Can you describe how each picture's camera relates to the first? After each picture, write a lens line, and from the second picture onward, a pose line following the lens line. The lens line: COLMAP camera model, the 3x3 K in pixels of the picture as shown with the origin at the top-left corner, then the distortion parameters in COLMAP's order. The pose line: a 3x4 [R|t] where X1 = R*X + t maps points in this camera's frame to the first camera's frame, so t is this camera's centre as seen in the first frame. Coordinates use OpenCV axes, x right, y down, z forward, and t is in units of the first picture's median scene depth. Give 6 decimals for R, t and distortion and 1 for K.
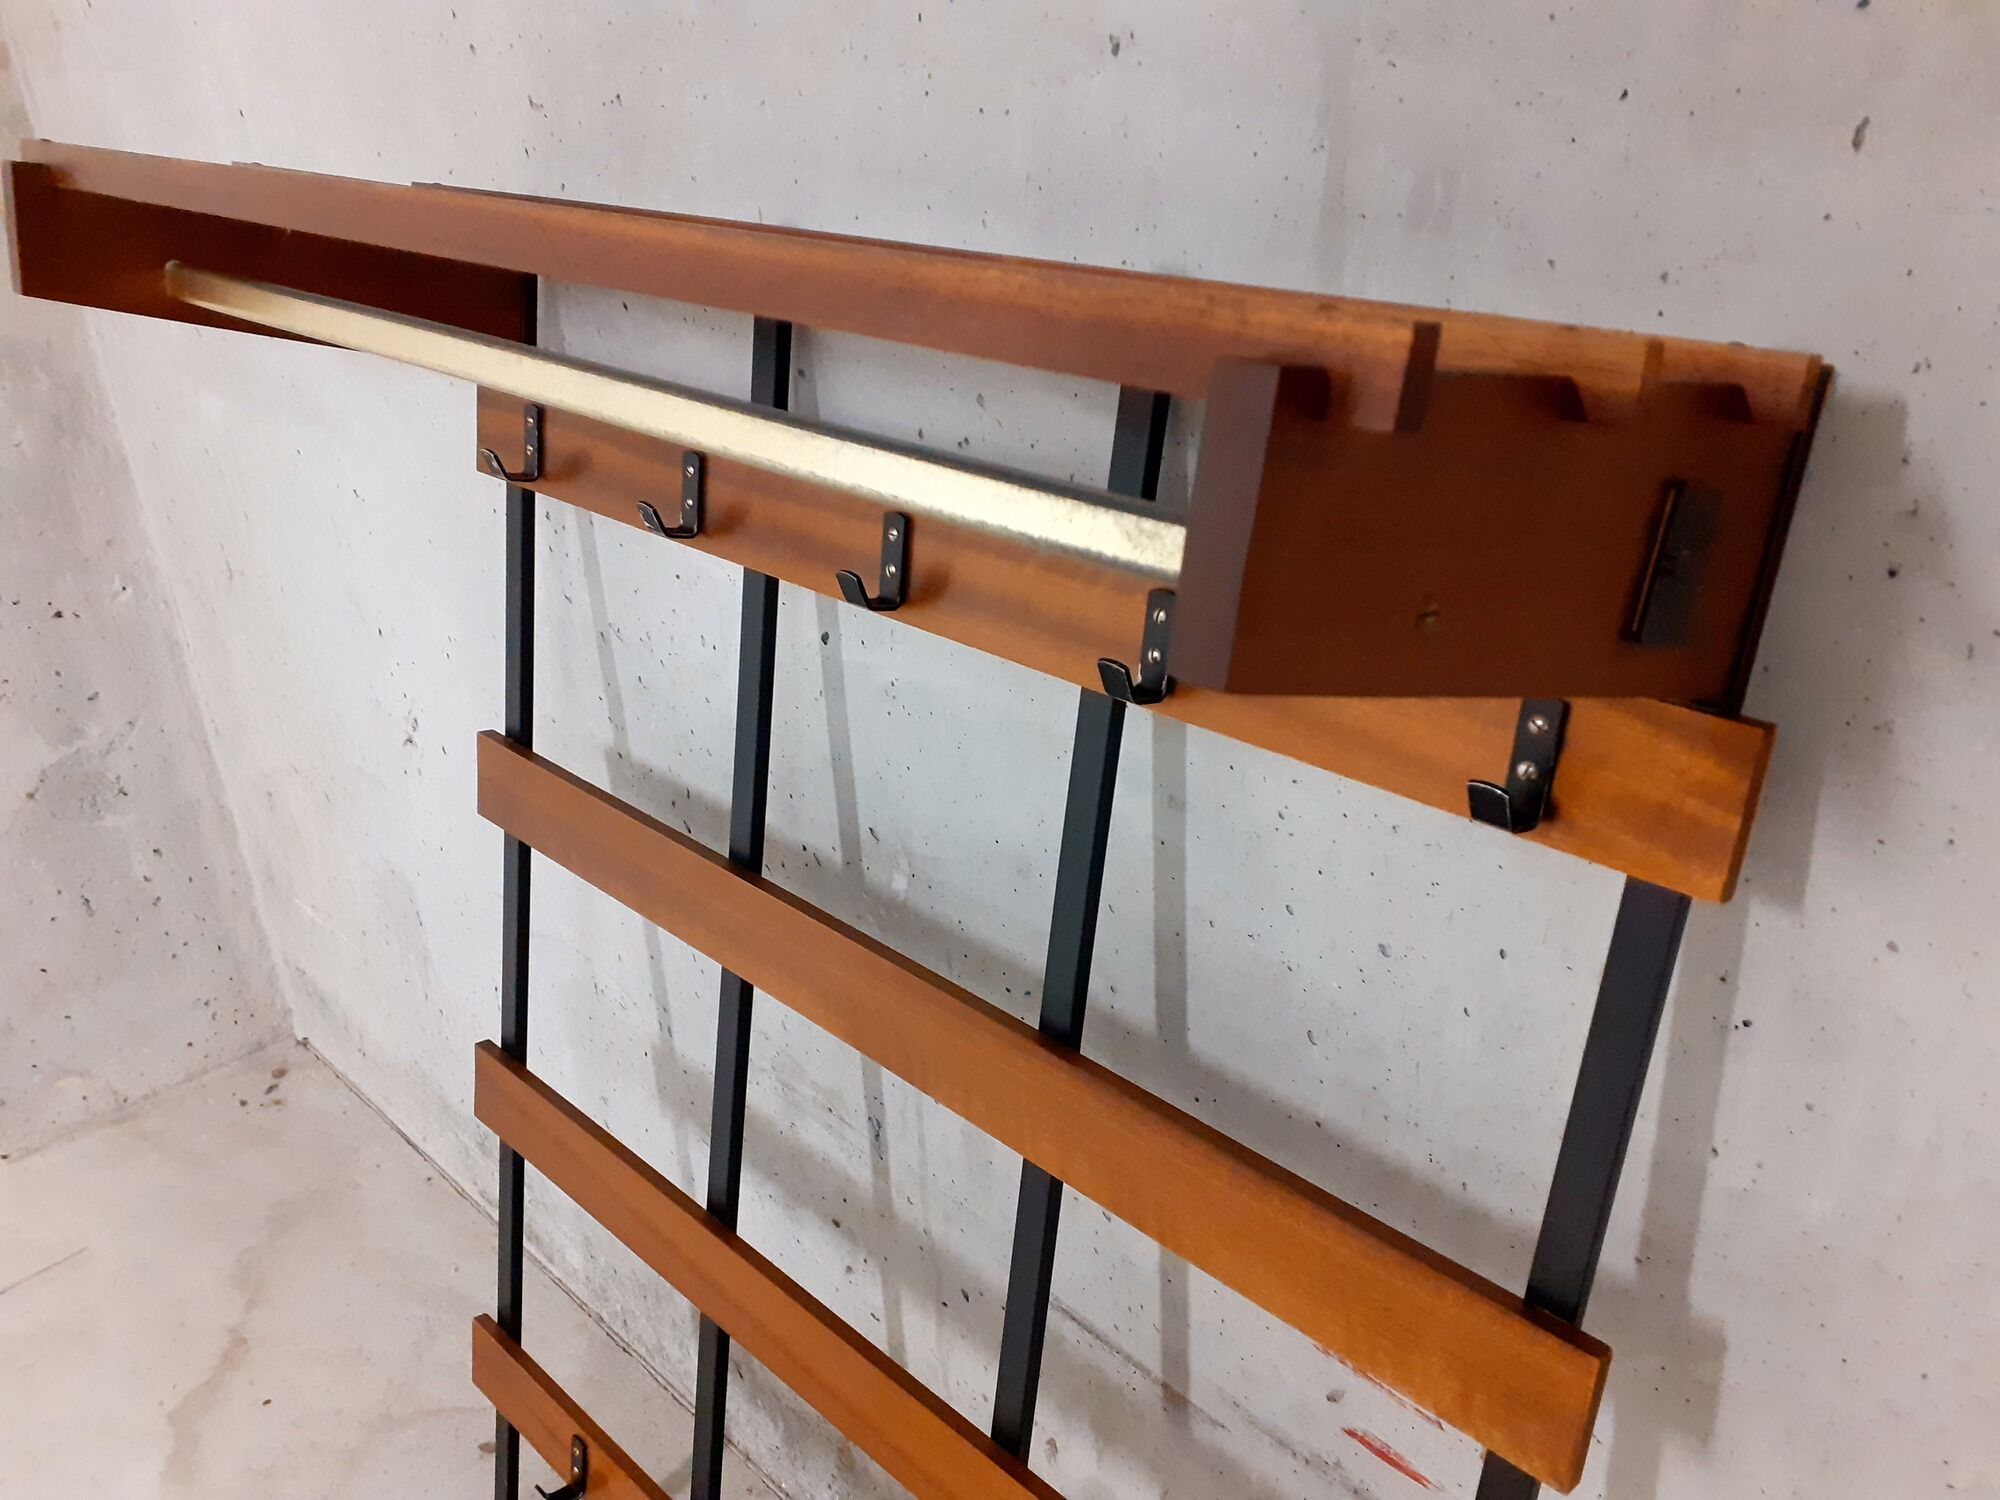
lens RADIAL K [[1590.2, 0, 1000.0], [0, 1590.2, 750.0], [0, 0, 1]] dist [0.098658, -0.152776]
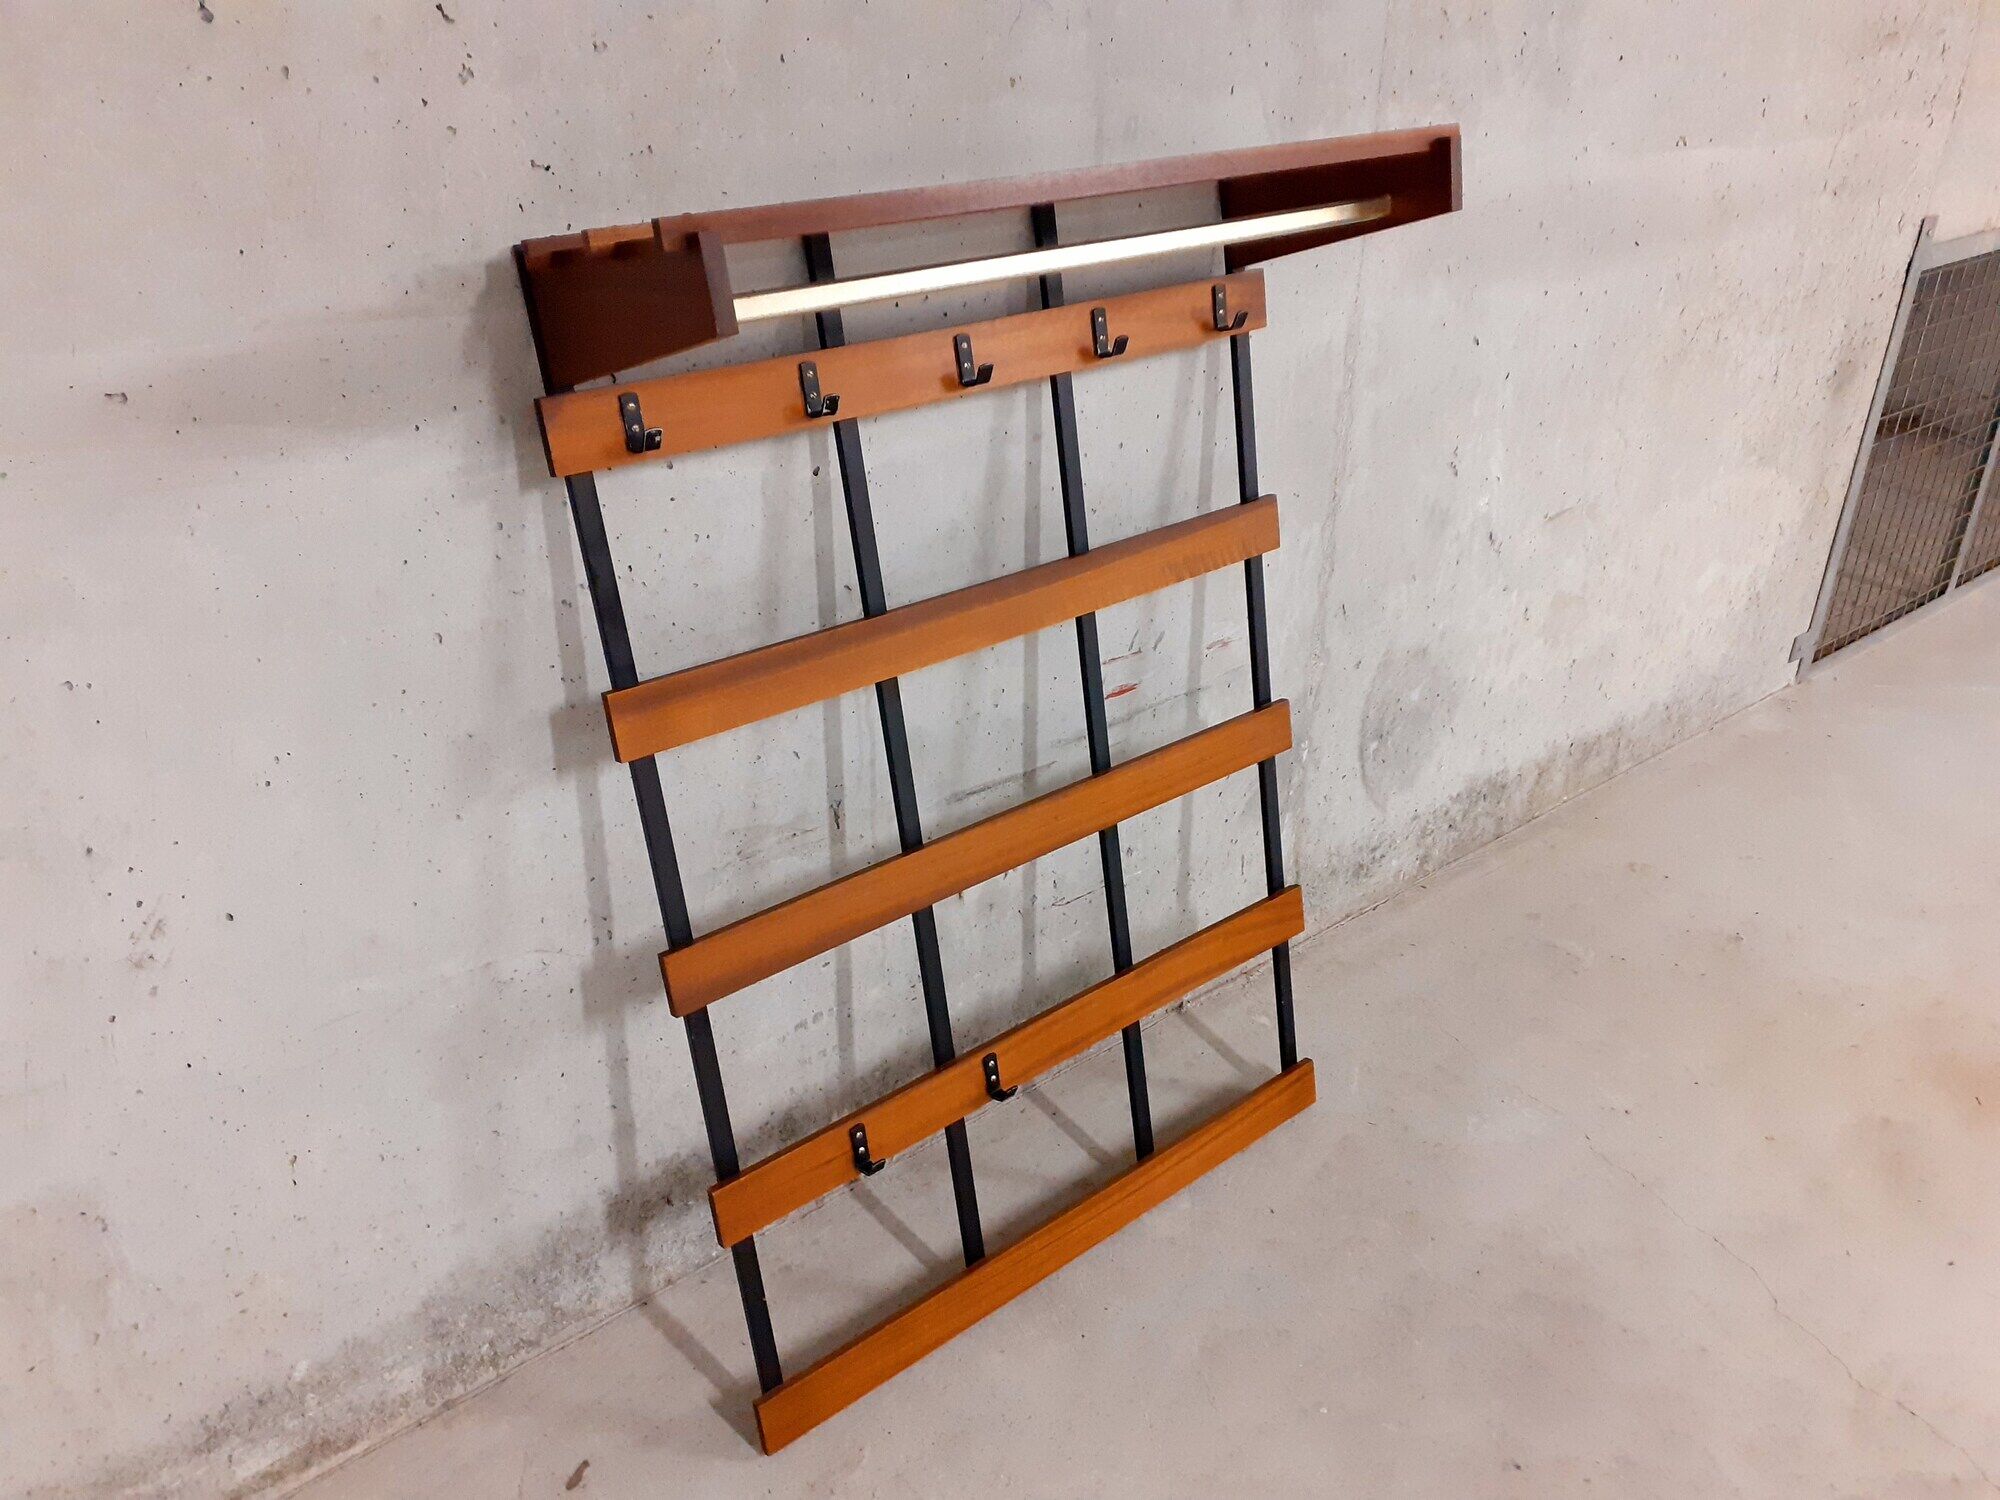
lens RADIAL K [[1603.0, 0, 1001.6], [0, 1603.0, 764.1], [0, 0, 1]] dist [0.129008, -0.218069]
pose [[0.092486, -0.434095, 0.896107, -1.718100], [0.426666, 0.830432, 0.358244, -0.337050], [-0.899668, 0.349206, 0.262017, 0.544503]]
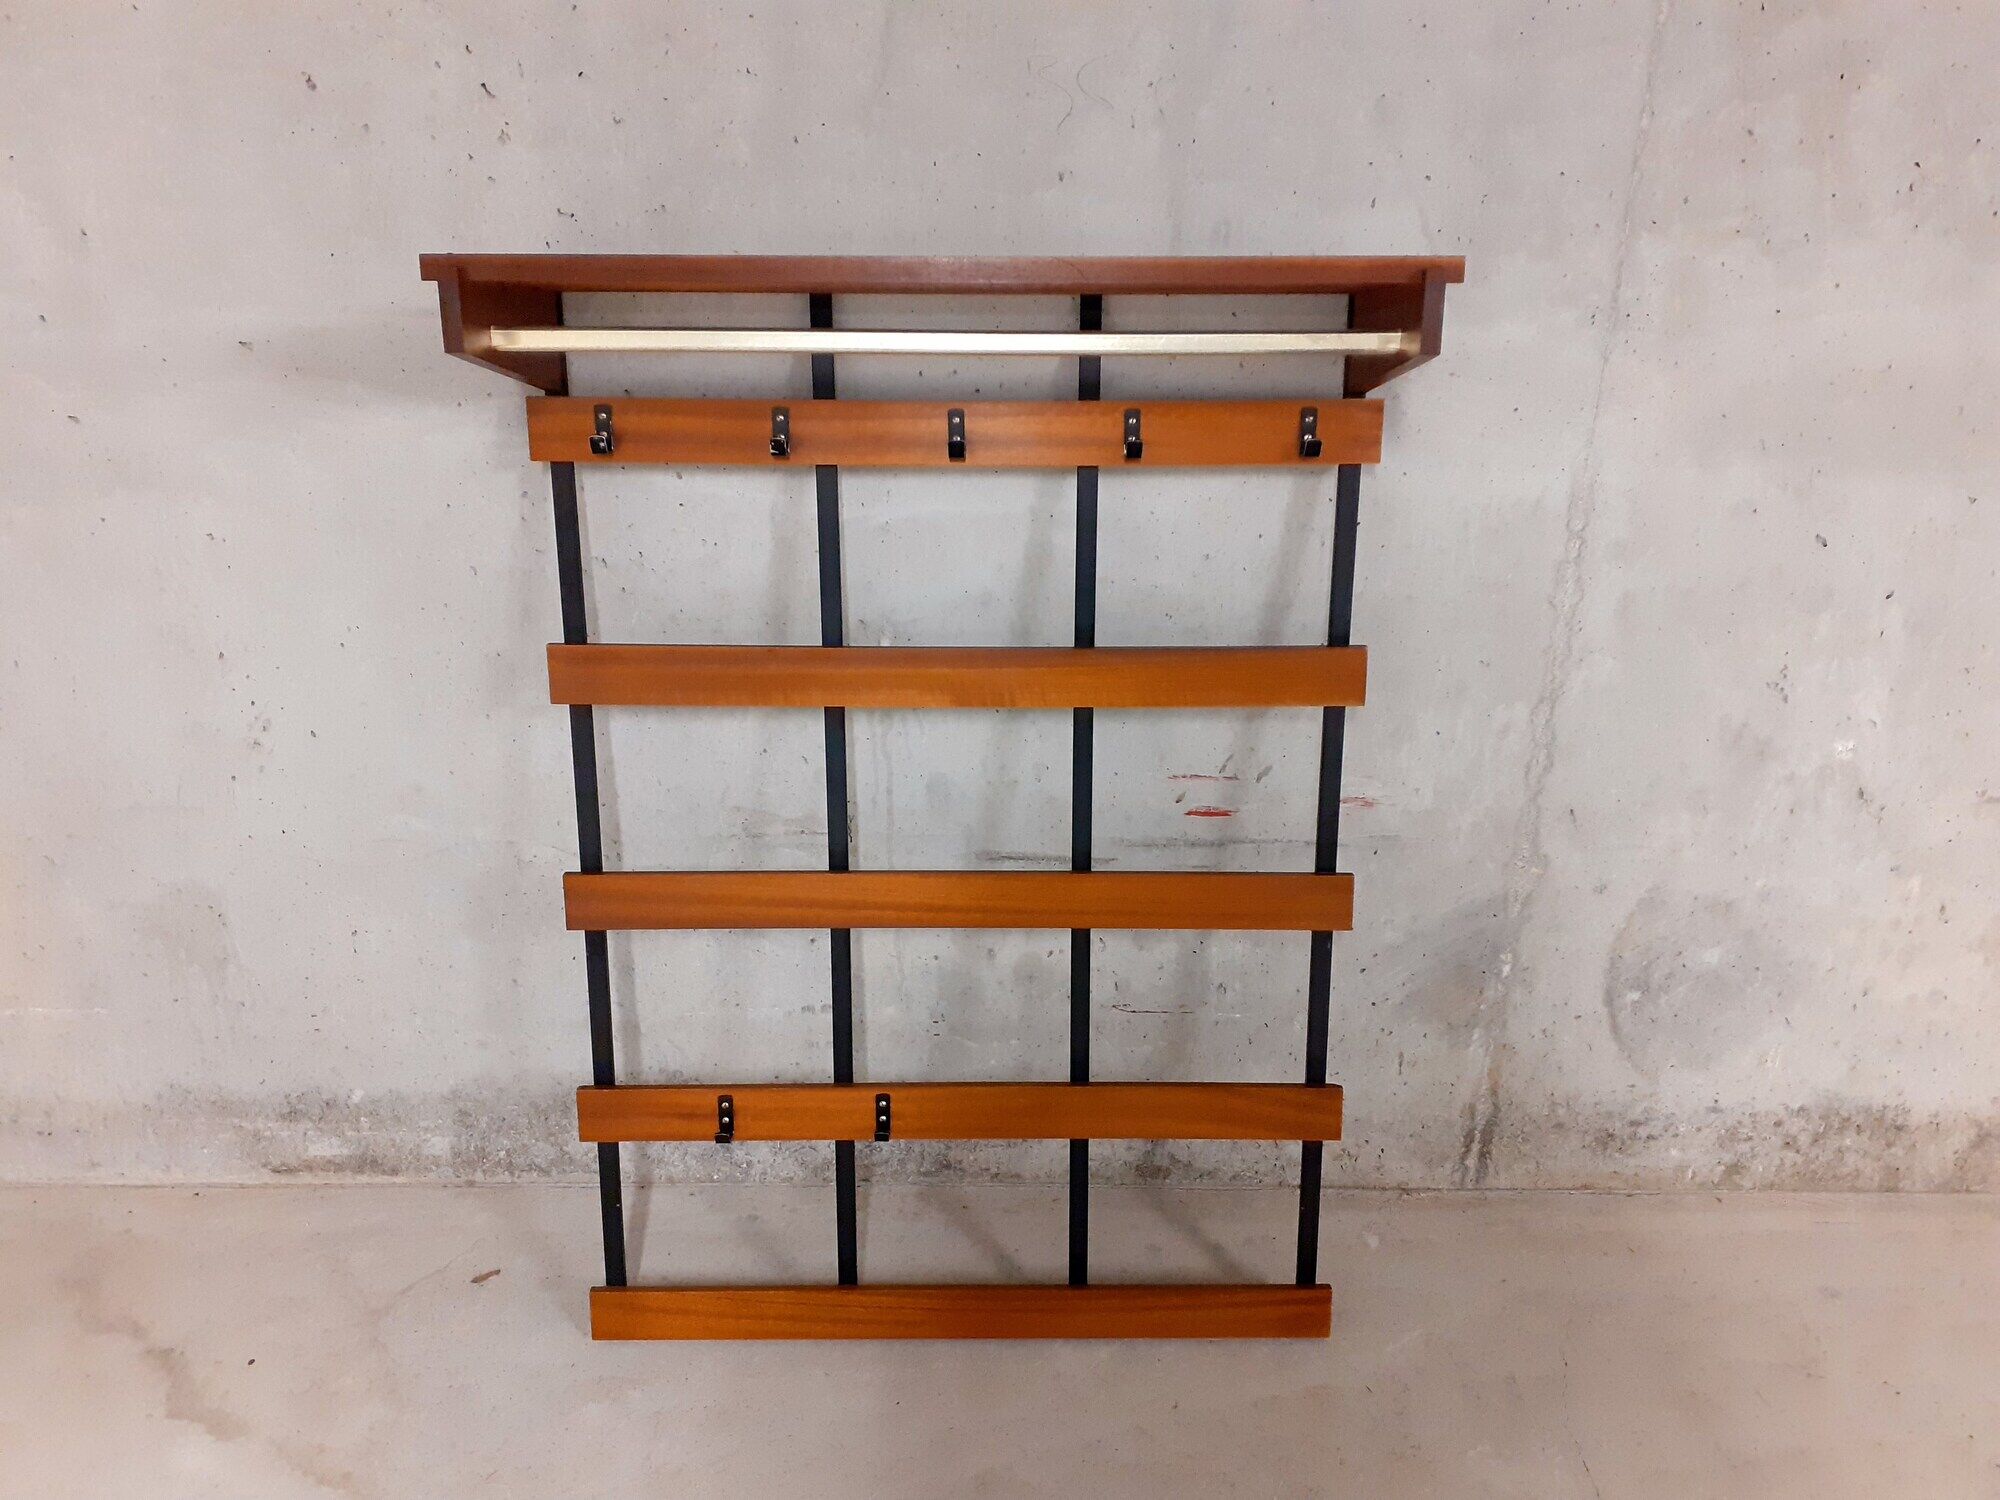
lens RADIAL K [[1590.2, 0, 1000.0], [0, 1590.2, 750.0], [0, 0, 1]] dist [0.098658, -0.152776]
pose [[0.710932, -0.266577, 0.650779, -1.225652], [0.281974, 0.955783, 0.083477, 0.090819], [-0.644257, 0.124156, 0.754664, -0.409776]]
